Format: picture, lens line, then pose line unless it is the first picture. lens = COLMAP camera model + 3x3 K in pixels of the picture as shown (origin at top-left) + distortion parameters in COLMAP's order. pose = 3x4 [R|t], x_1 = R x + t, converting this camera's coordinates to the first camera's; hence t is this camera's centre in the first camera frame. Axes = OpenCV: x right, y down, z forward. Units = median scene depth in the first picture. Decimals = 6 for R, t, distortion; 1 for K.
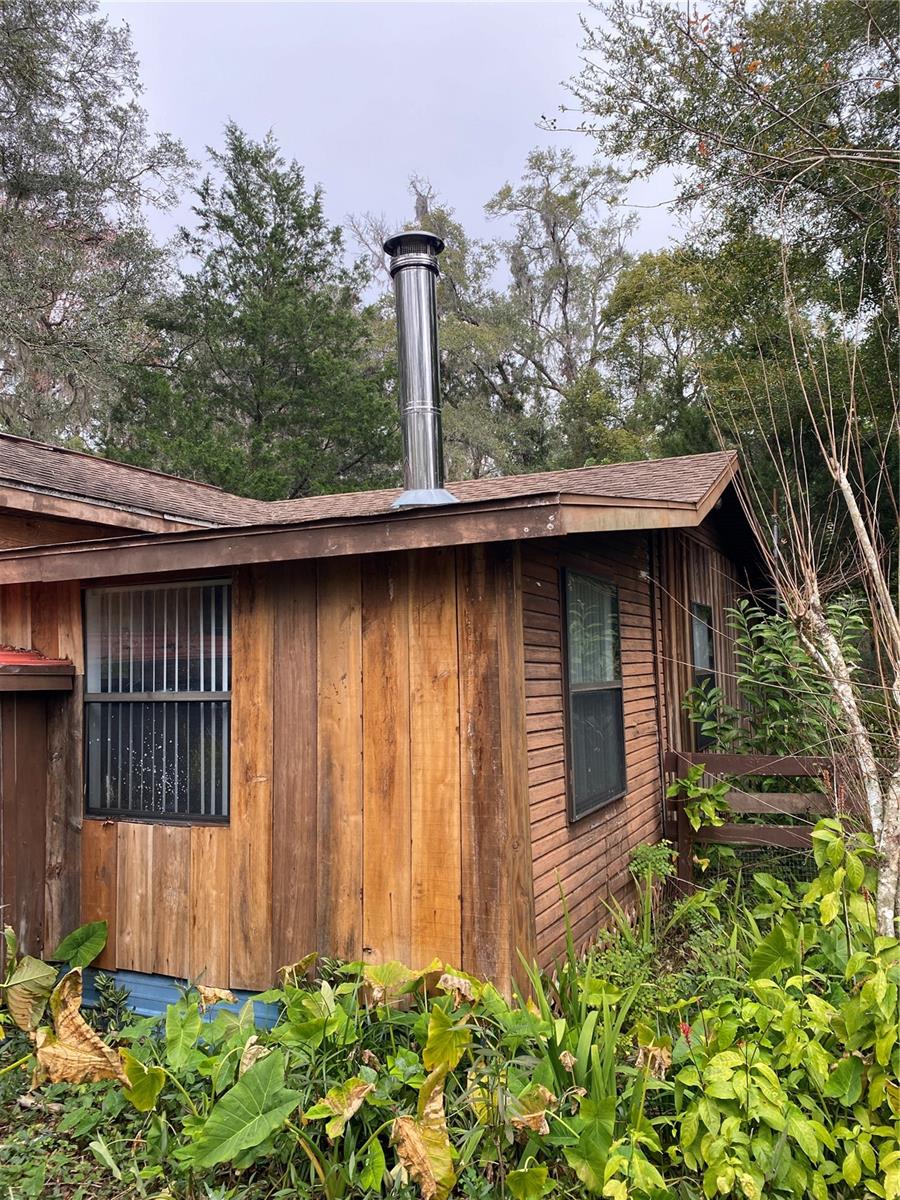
lens RADIAL K [[904.3, 0, 455.2], [0, 904.3, 594.2], [0, 0, 1]] dist [0.024524, -0.030481]
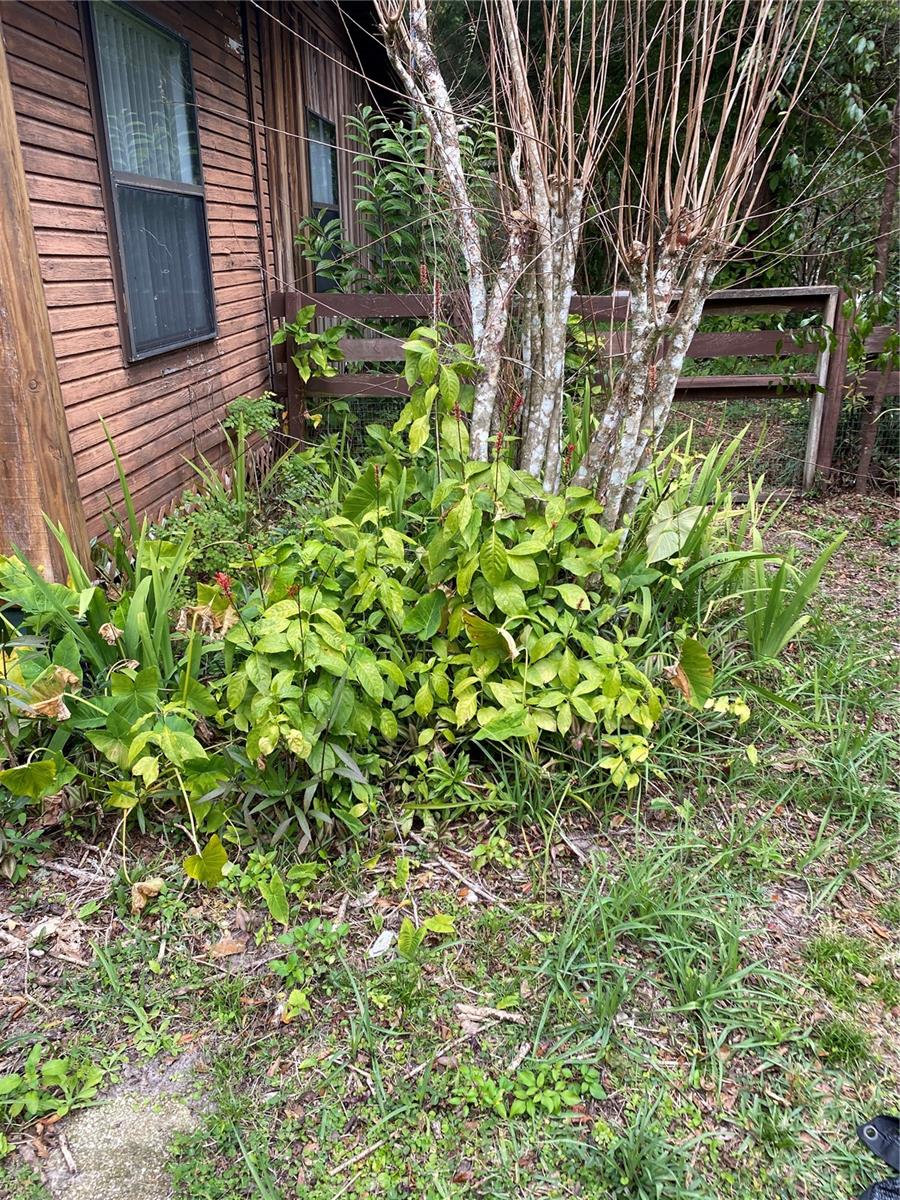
lens RADIAL K [[904.3, 0, 448.1], [0, 904.3, 602.3], [0, 0, 1]] dist [0.024524, -0.030481]
pose [[0.935360, -0.113429, 0.335015, 0.138760], [-0.044900, 0.901440, 0.430570, 0.124452], [-0.350835, -0.417780, 0.838078, 0.223588]]
